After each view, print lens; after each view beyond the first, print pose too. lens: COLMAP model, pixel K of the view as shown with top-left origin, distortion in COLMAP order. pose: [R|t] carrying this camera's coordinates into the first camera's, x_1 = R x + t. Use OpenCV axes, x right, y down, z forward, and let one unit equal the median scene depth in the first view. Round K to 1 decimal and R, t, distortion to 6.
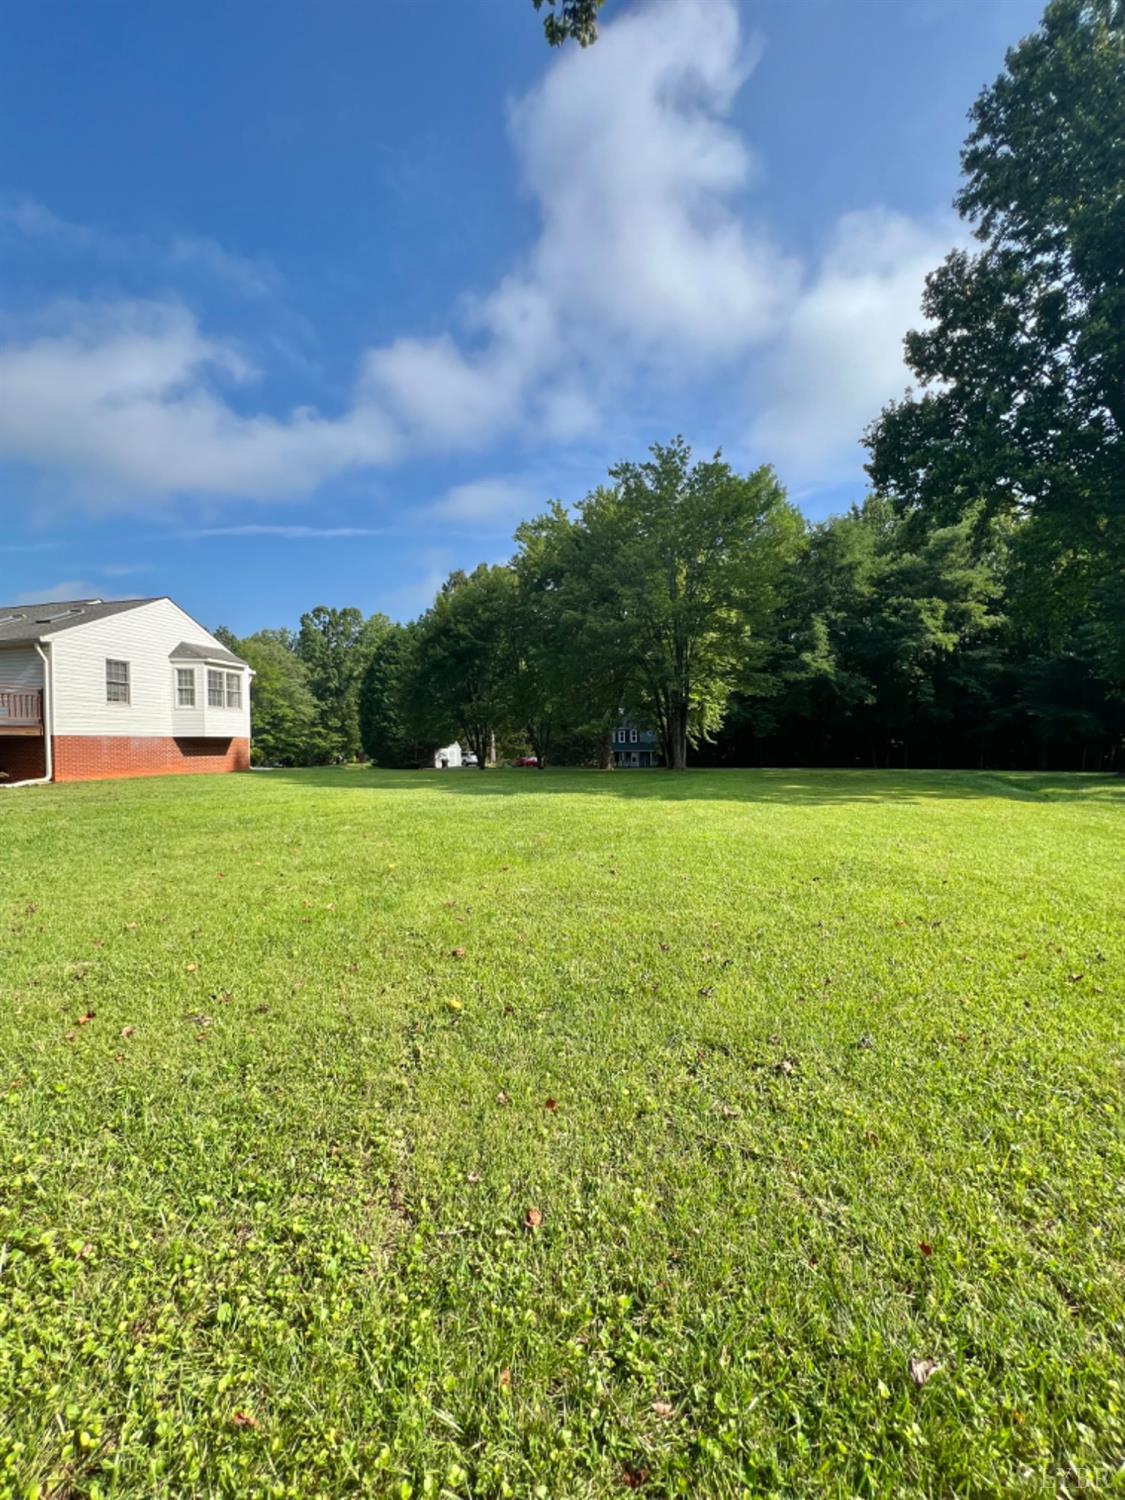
lens RADIAL K [[586.8, 0, 562.5], [0, 586.8, 750.0], [0, 0, 1]] dist [-0.021889, 0.000014]
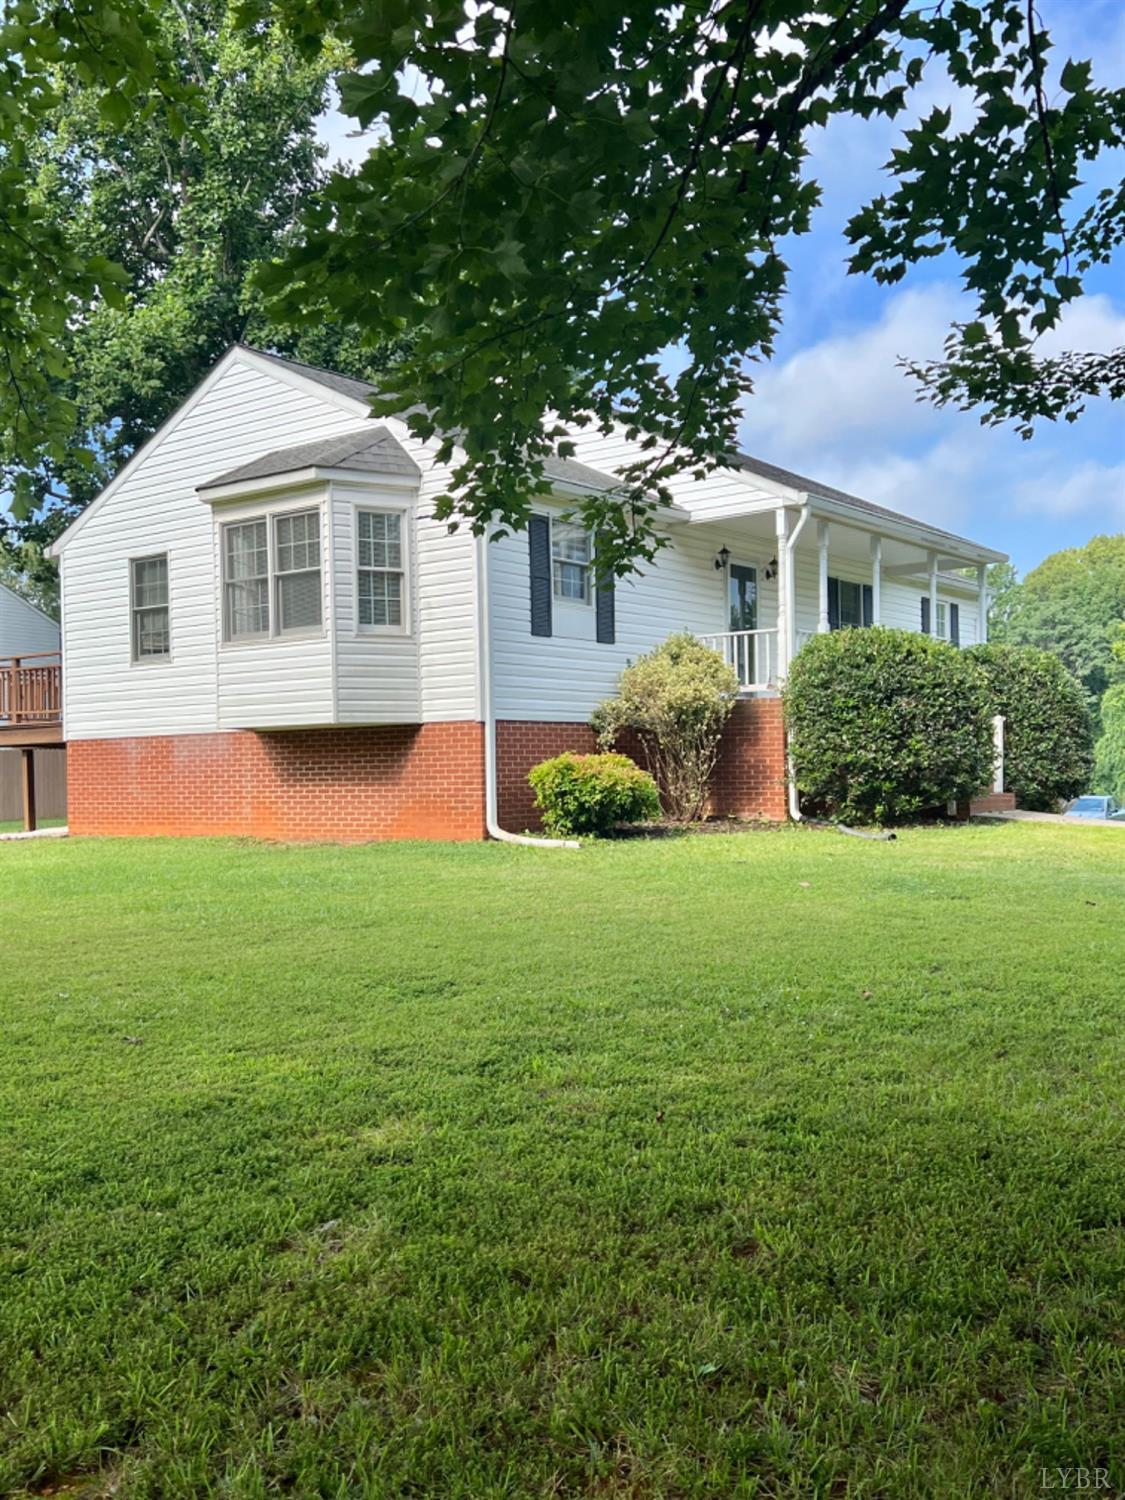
lens RADIAL K [[1368.3, 0, 562.5], [0, 1368.3, 750.0], [0, 0, 1]] dist [0.057924, -0.102740]
pose [[-0.402326, 0.012610, -0.915409, 0.023405], [0.025284, 0.999677, 0.002658, -0.008368], [0.915147, -0.022075, -0.402515, 1.430288]]
